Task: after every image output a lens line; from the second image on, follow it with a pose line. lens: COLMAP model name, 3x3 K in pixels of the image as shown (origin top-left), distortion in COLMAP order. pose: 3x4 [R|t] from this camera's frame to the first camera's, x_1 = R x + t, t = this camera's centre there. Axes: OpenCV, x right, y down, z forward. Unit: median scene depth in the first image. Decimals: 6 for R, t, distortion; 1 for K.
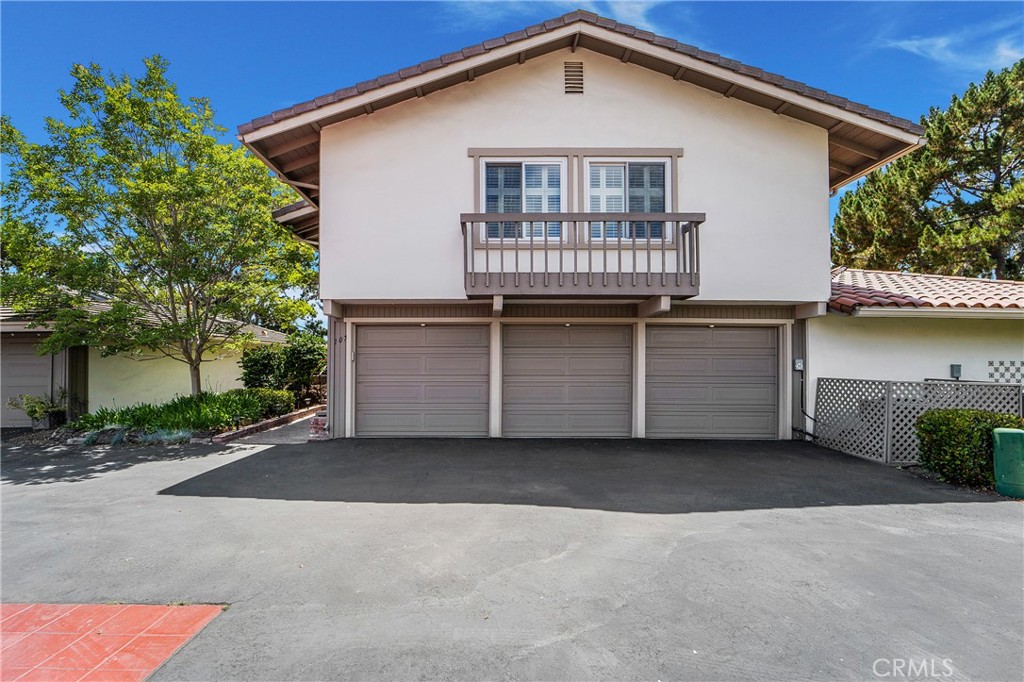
lens RADIAL K [[415.6, 0, 515.9], [0, 415.6, 352.6], [0, 0, 1]] dist [0.015931, -0.000234]
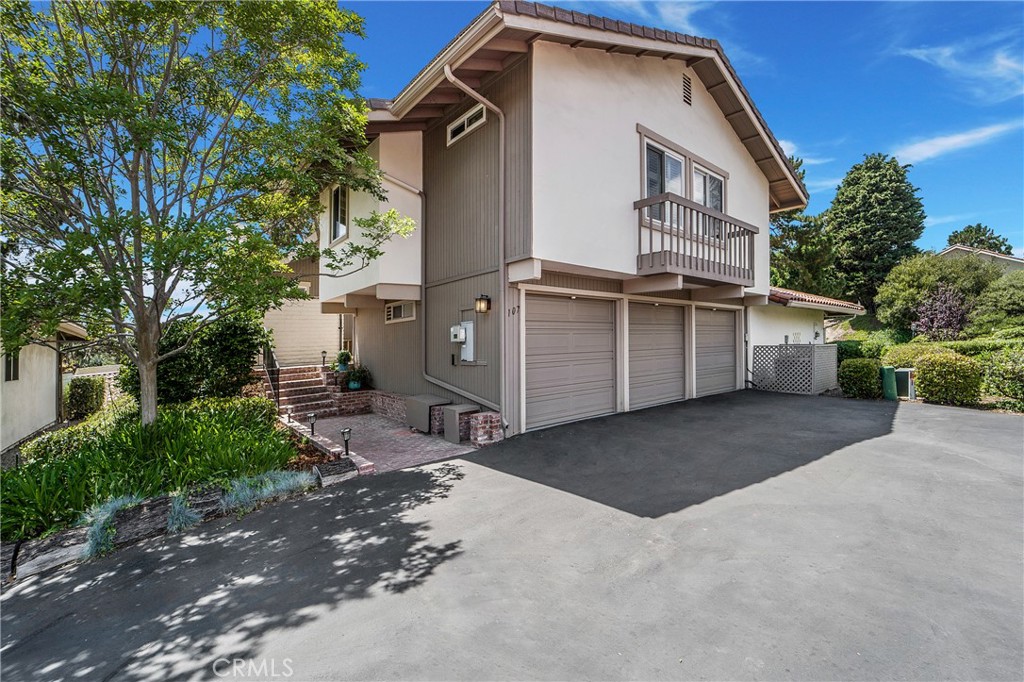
lens RADIAL K [[422.5, 0, 512.0], [0, 422.5, 341.0], [0, 0, 1]] dist [0.000590, -0.000050]
pose [[0.776901, -0.014813, 0.629448, -0.982538], [0.009429, 0.999885, 0.011893, 0.016683], [-0.629552, -0.003305, 0.776951, 0.395544]]
